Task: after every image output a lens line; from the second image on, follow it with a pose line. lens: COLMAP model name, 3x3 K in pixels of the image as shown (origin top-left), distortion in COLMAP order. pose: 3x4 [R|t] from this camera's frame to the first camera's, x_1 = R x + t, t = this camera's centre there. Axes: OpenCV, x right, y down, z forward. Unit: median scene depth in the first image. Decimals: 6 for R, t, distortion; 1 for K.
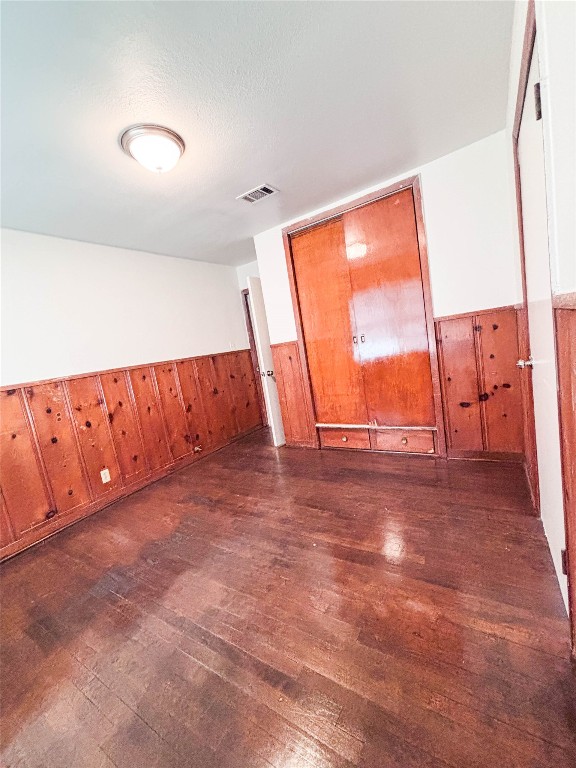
lens RADIAL K [[314.0, 0, 288.0], [0, 314.0, 384.0], [0, 0, 1]] dist [-0.001515, 0.000045]
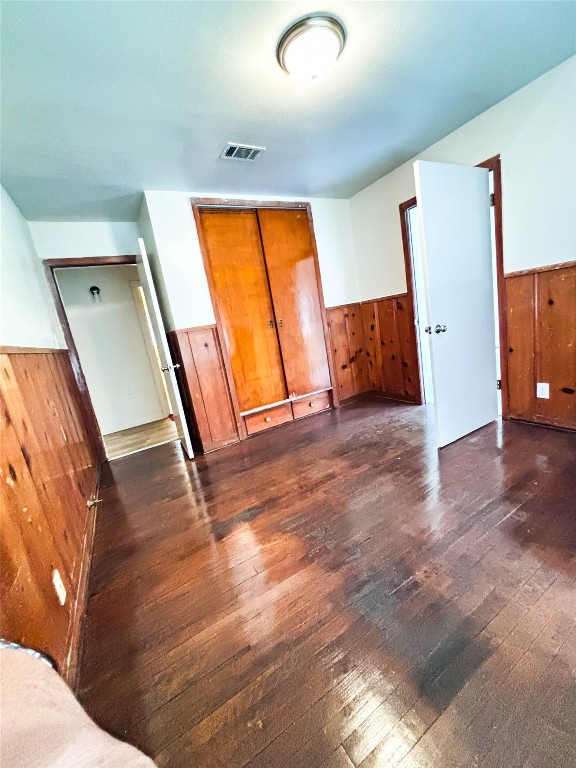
lens RADIAL K [[309.5, 0, 291.9], [0, 309.5, 385.3], [0, 0, 1]] dist [0.002197, 0.000427]
pose [[0.464945, -0.103119, 0.879314, -0.856023], [0.202569, 0.979237, 0.007727, 0.089912], [-0.861854, 0.174529, 0.476180, 0.523339]]
